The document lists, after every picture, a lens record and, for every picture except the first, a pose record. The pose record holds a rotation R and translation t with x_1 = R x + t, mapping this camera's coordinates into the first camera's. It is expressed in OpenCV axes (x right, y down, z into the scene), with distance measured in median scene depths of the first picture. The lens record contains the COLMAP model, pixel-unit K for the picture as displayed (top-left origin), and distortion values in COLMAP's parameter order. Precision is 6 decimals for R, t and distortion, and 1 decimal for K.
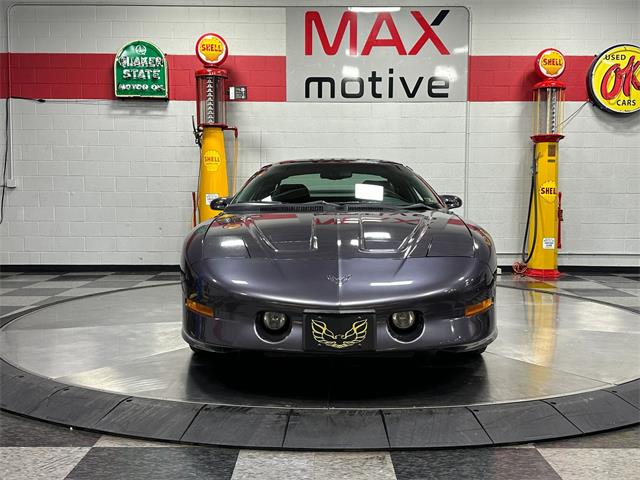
lens RADIAL K [[631.5, 0, 317.3], [0, 631.5, 248.5], [0, 0, 1]] dist [0.129596, -0.246999]
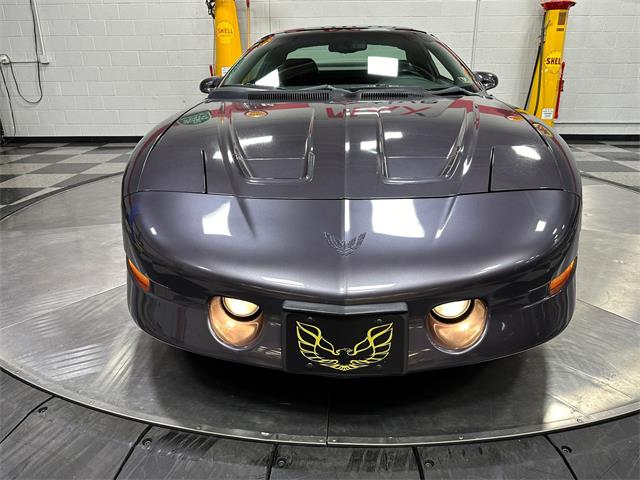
lens RADIAL K [[474.4, 0, 319.0], [0, 474.4, 243.0], [0, 0, 1]] dist [-0.003107, -0.003676]
pose [[0.999556, 0.000366, -0.029786, 0.007305], [0.007877, 0.961085, 0.276142, -0.022441], [0.028728, -0.276254, 0.960655, 0.178507]]
